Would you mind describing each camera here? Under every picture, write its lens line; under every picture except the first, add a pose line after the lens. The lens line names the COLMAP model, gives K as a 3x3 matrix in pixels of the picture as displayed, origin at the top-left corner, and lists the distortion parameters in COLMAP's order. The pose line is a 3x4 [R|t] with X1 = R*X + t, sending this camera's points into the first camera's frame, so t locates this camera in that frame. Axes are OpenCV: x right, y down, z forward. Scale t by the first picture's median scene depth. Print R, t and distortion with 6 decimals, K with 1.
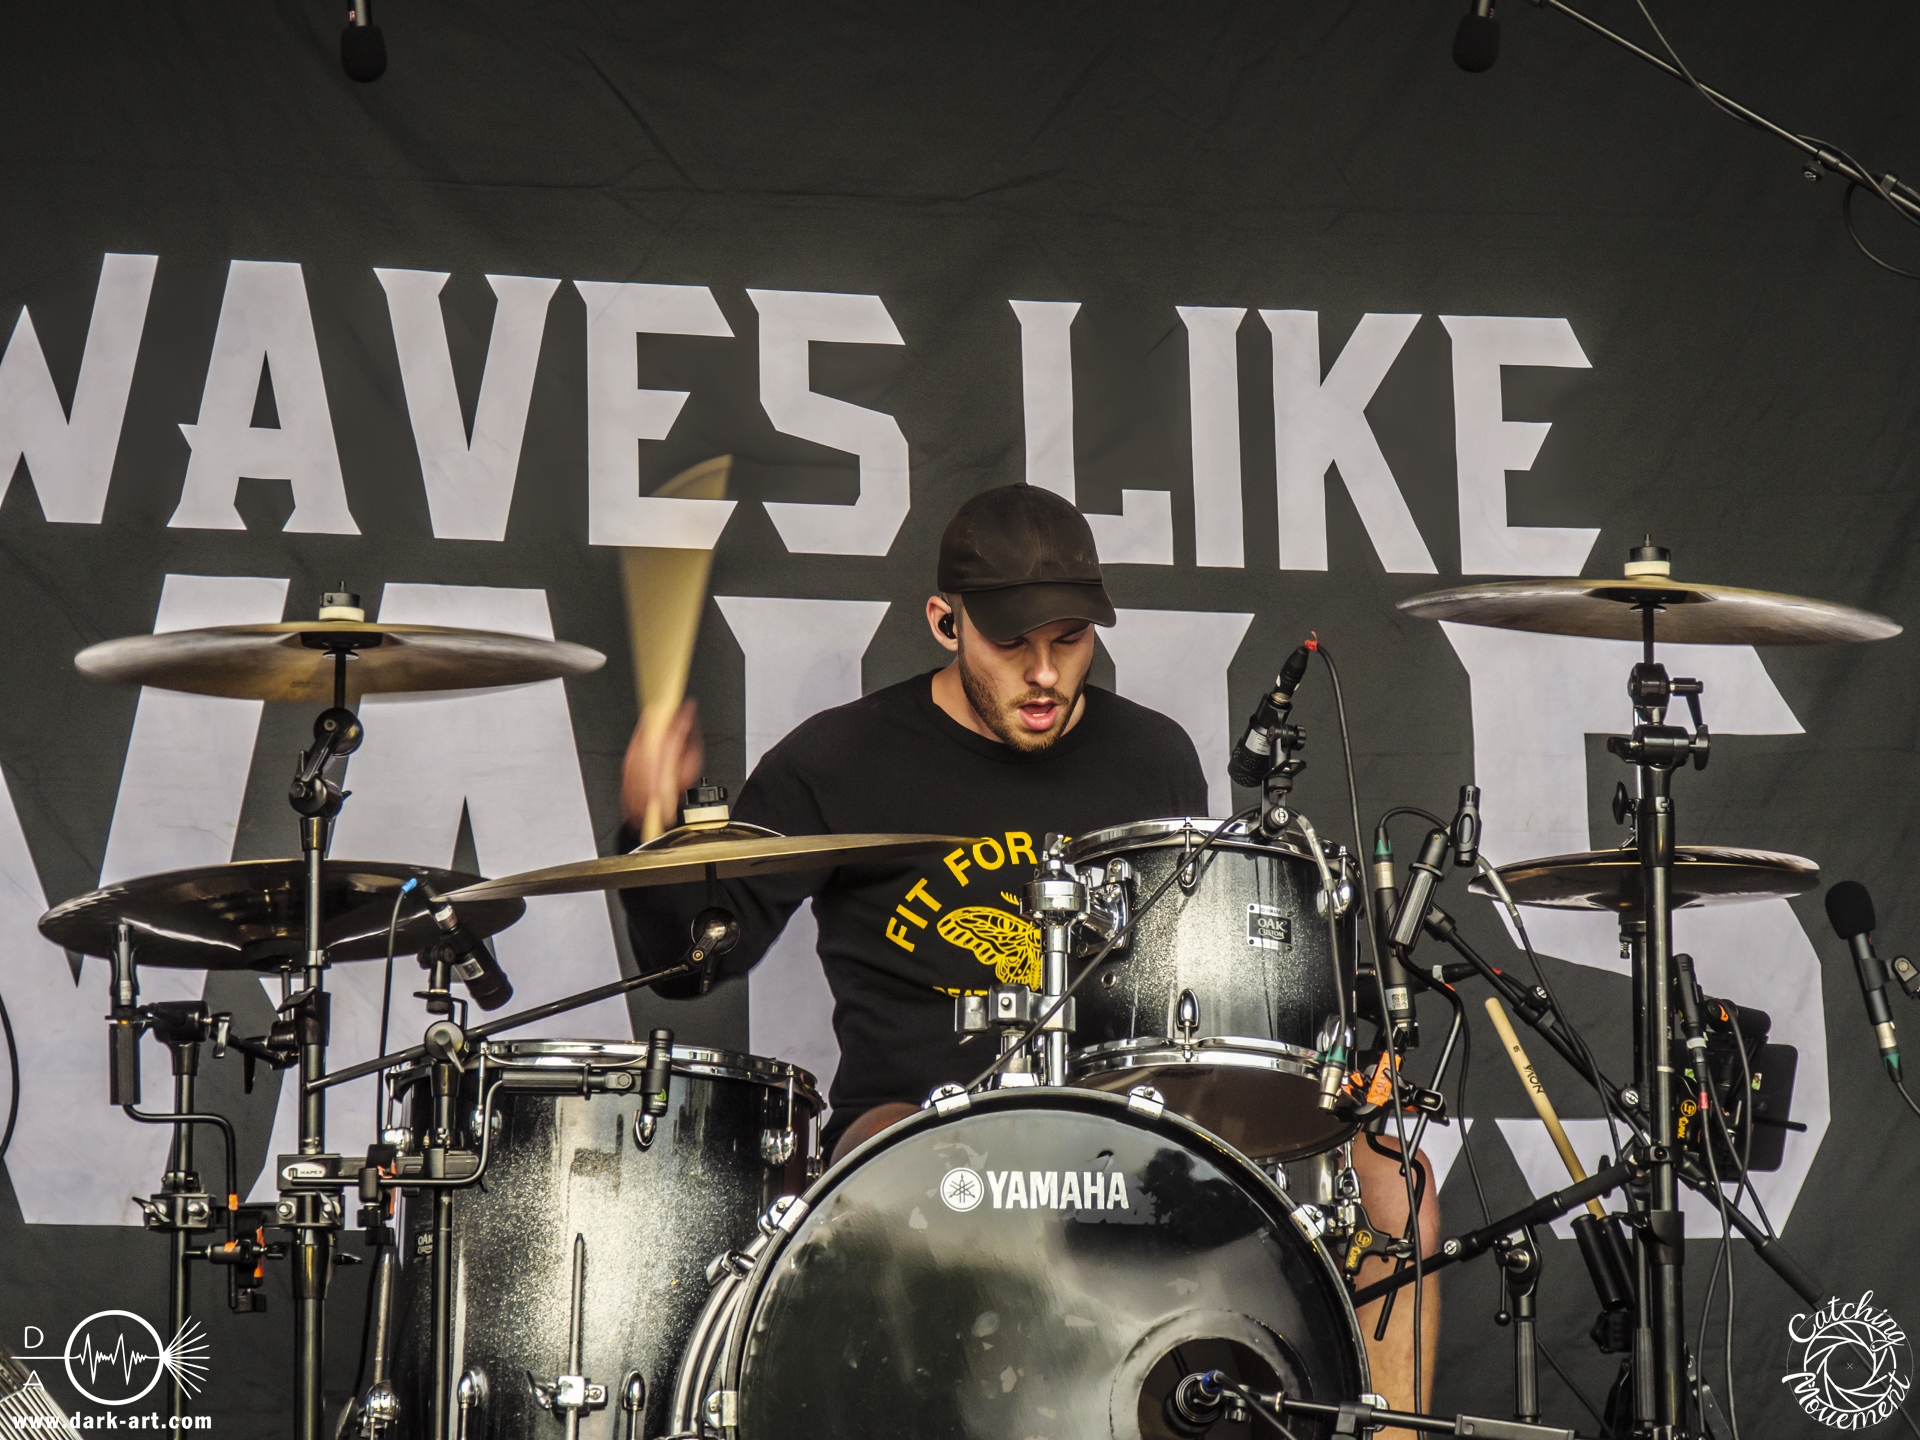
lens RADIAL K [[6335.4, 0, 954.9], [0, 6335.4, 729.7], [0, 0, 1]] dist [0.040038, 0.000000]
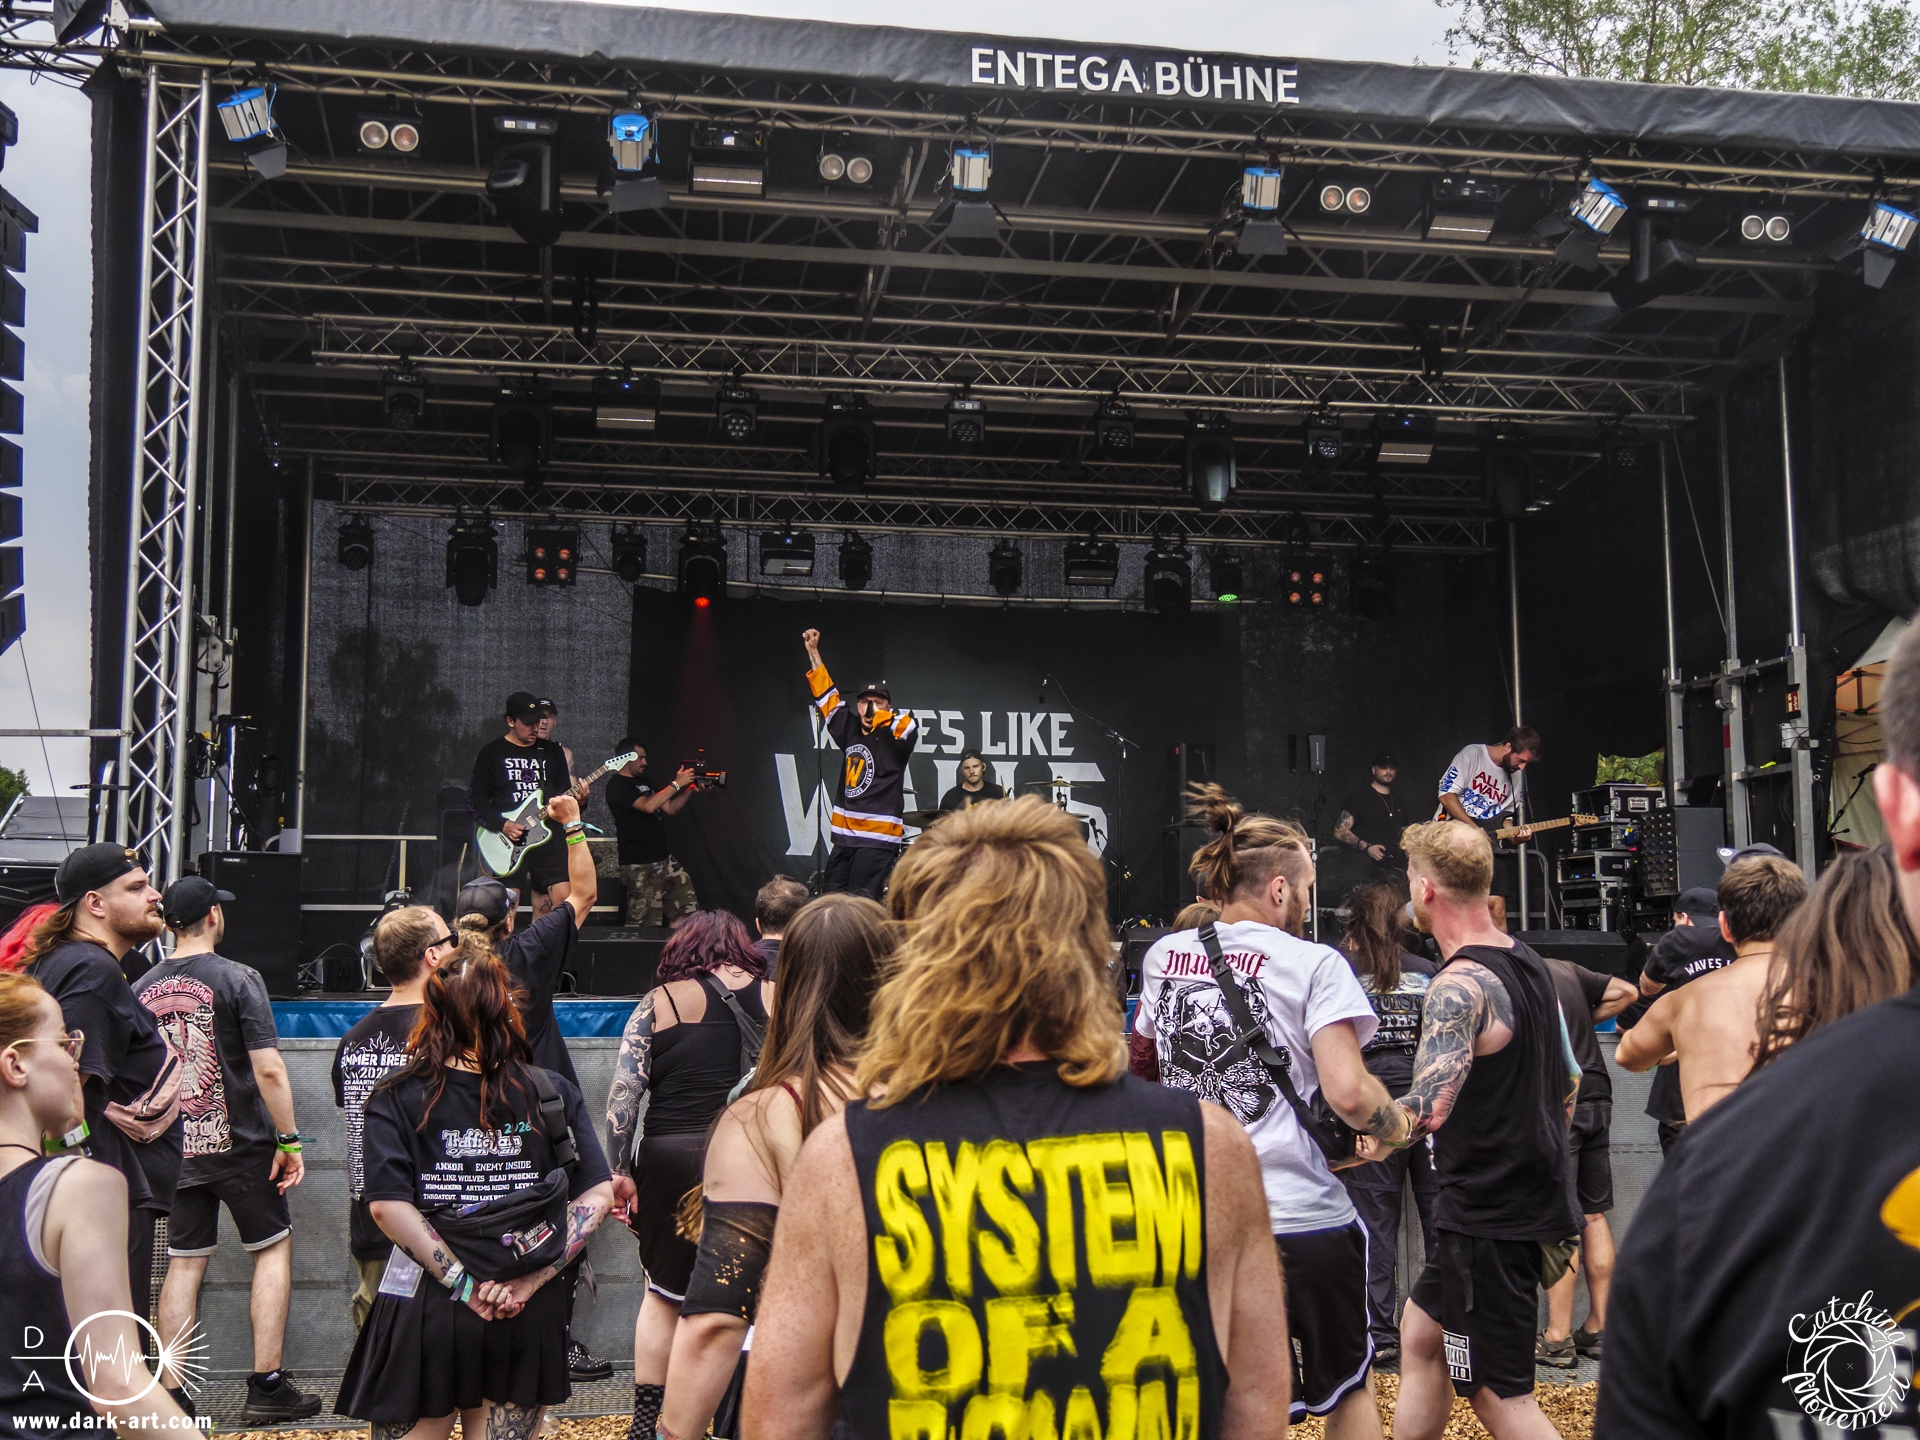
lens RADIAL K [[2362.9, 0, 988.8], [0, 2362.9, 710.4], [0, 0, 1]] dist [0.004531, 0.000000]
pose [[0.999290, 0.013604, -0.035129, 0.100625], [-0.011632, 0.998378, 0.055738, -0.202695], [0.035831, -0.055289, 0.997827, -1.380858]]
